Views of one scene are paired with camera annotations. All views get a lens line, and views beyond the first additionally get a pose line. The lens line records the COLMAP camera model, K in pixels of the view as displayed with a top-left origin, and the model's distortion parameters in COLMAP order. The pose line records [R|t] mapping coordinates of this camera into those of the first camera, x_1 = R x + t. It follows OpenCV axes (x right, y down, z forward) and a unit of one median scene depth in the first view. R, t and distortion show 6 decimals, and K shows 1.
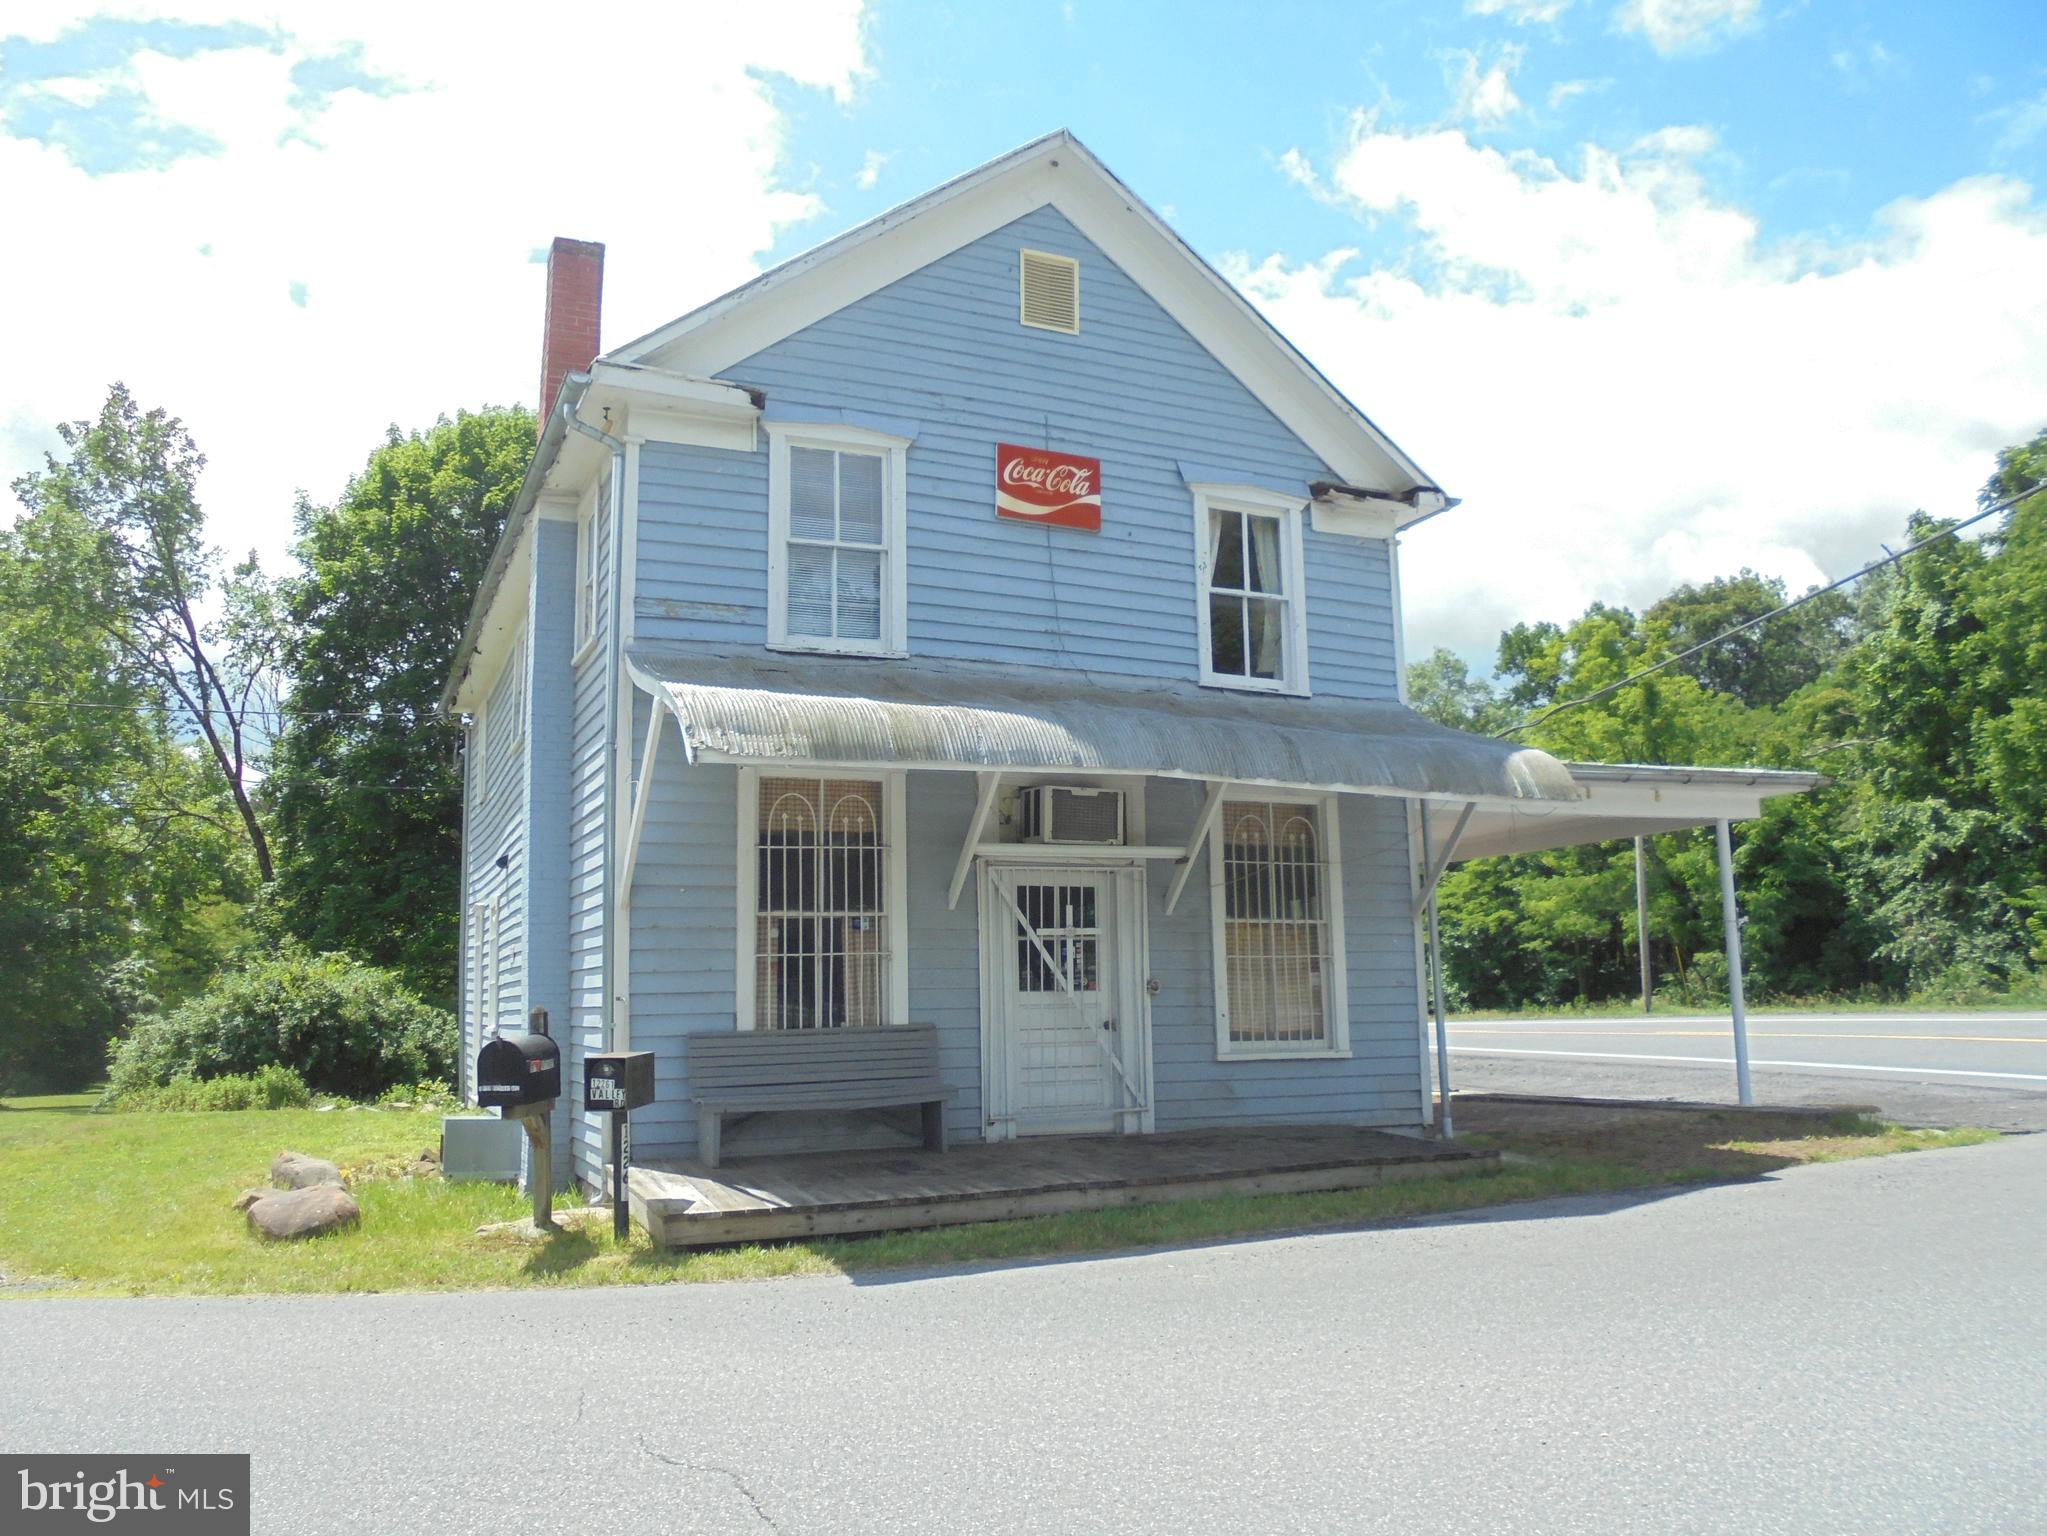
lens RADIAL K [[1559.1, 0, 1012.3], [0, 1559.1, 769.3], [0, 0, 1]] dist [-0.120415, 0.095852]
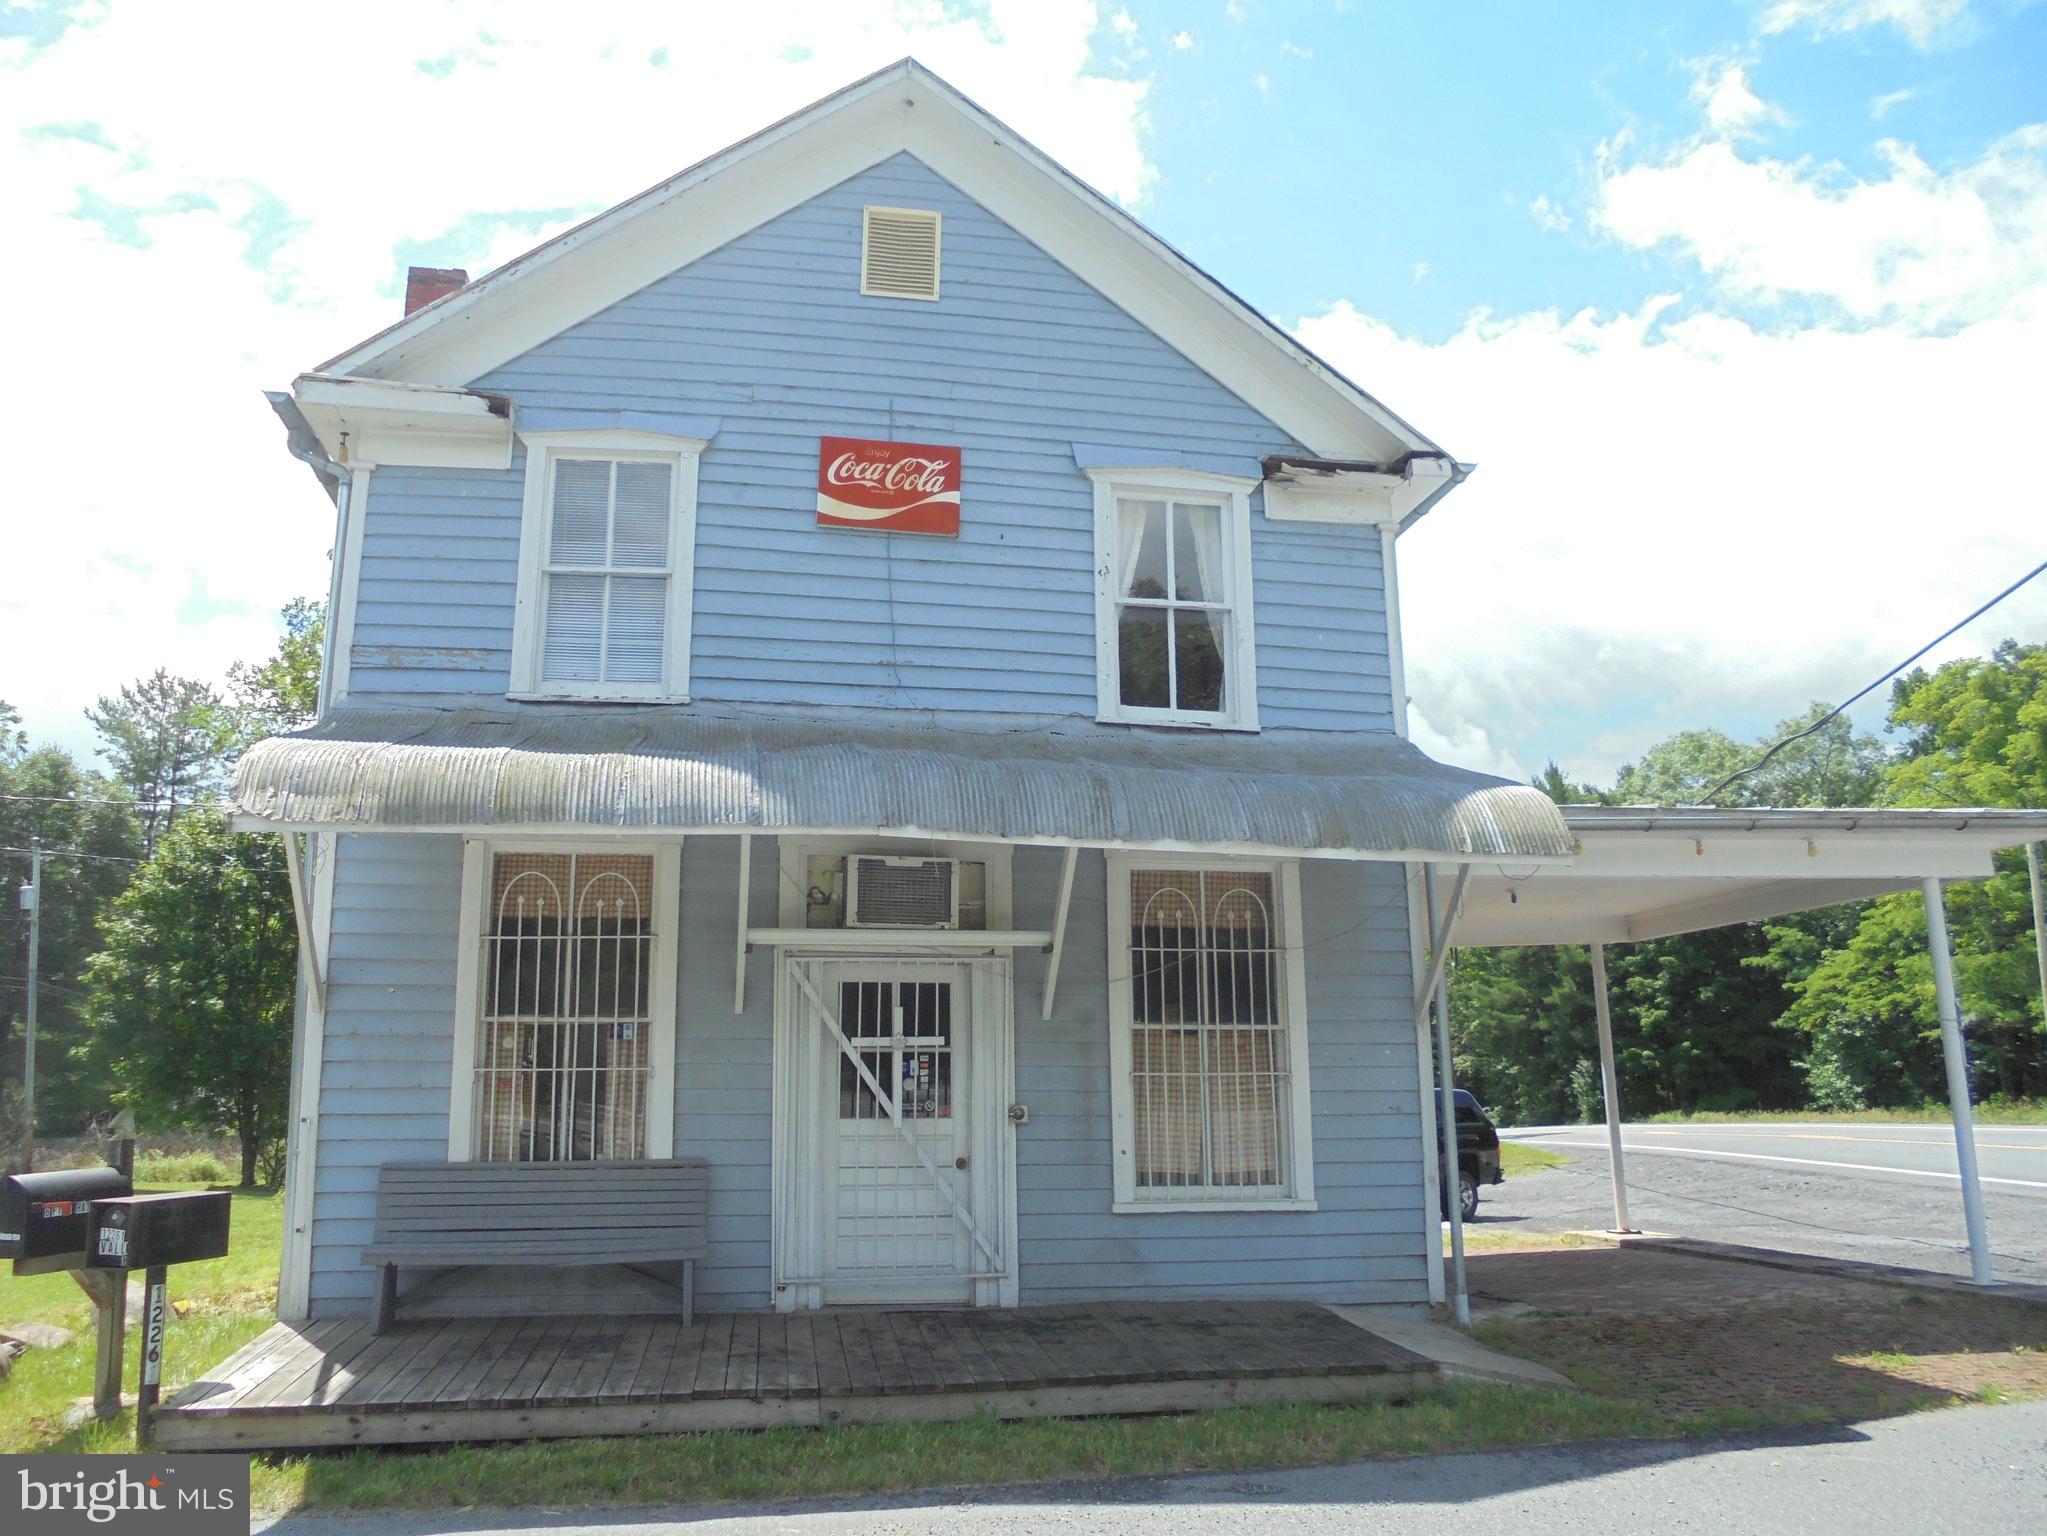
lens RADIAL K [[1559.1, 0, 1012.3], [0, 1559.1, 769.3], [0, 0, 1]] dist [-0.120415, 0.095852]
pose [[0.969763, -0.040985, -0.240581, 0.271591], [0.027225, 0.997812, -0.060247, 0.015627], [0.242524, 0.051876, 0.968758, 0.240013]]
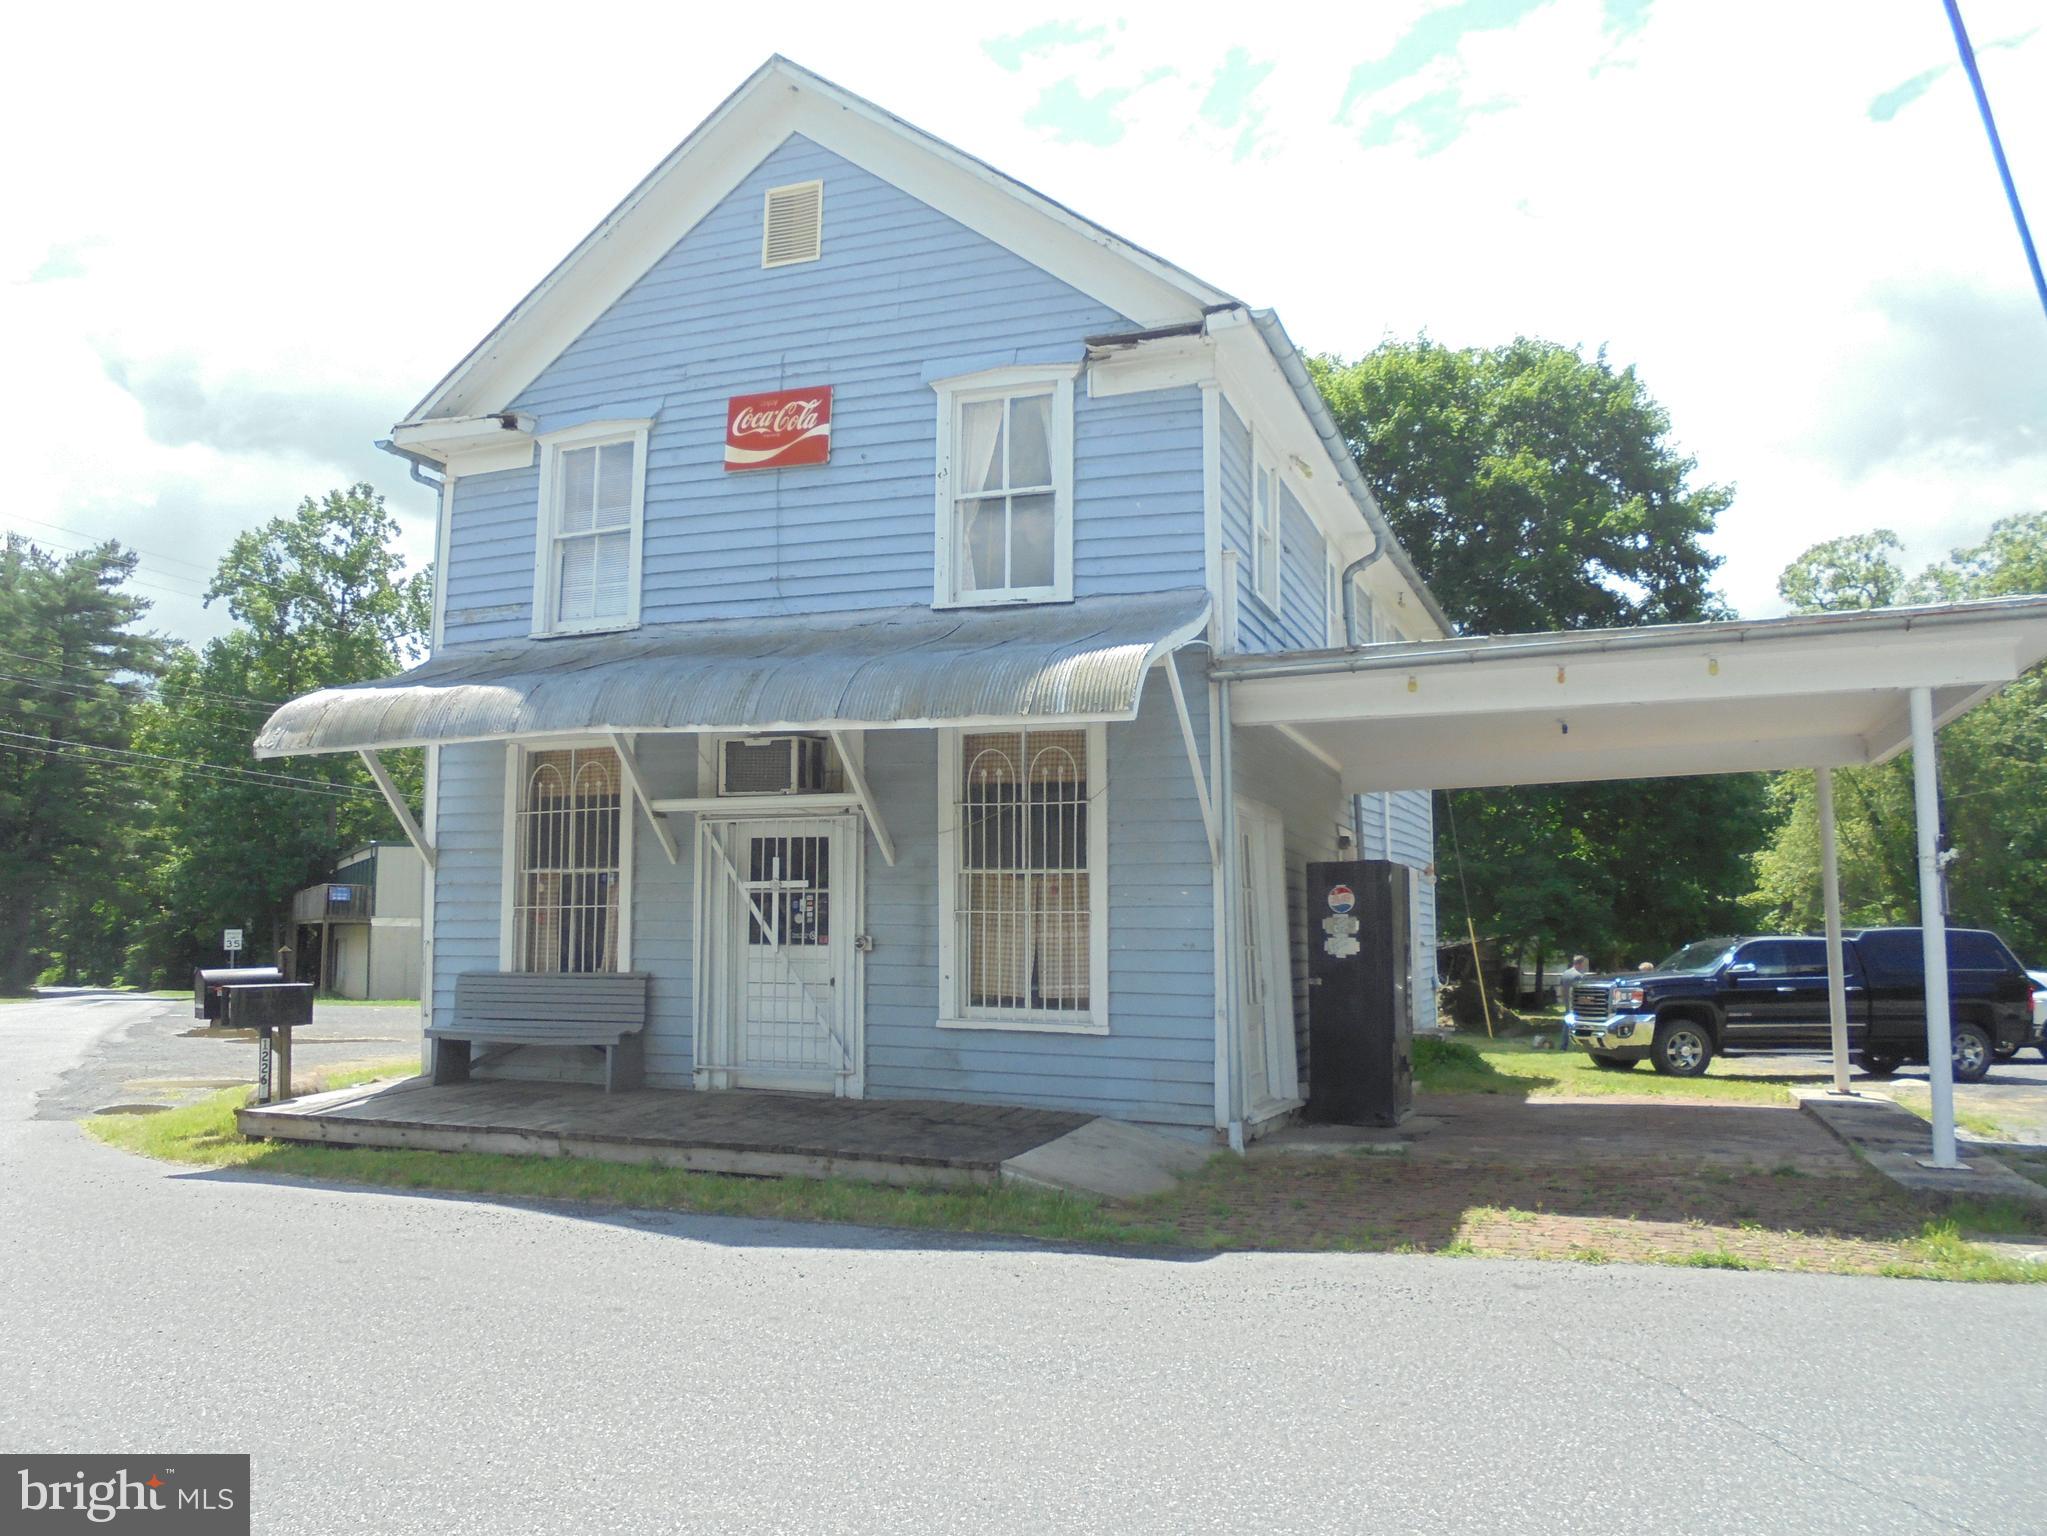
lens RADIAL K [[1568.6, 0, 1023.5], [0, 1568.6, 768.0], [0, 0, 1]] dist [-0.143504, 0.111765]
pose [[0.702483, -0.050211, -0.709927, 0.806856], [0.090235, 0.995742, 0.018864, 0.025373], [0.705957, -0.077312, 0.704022, 0.403658]]
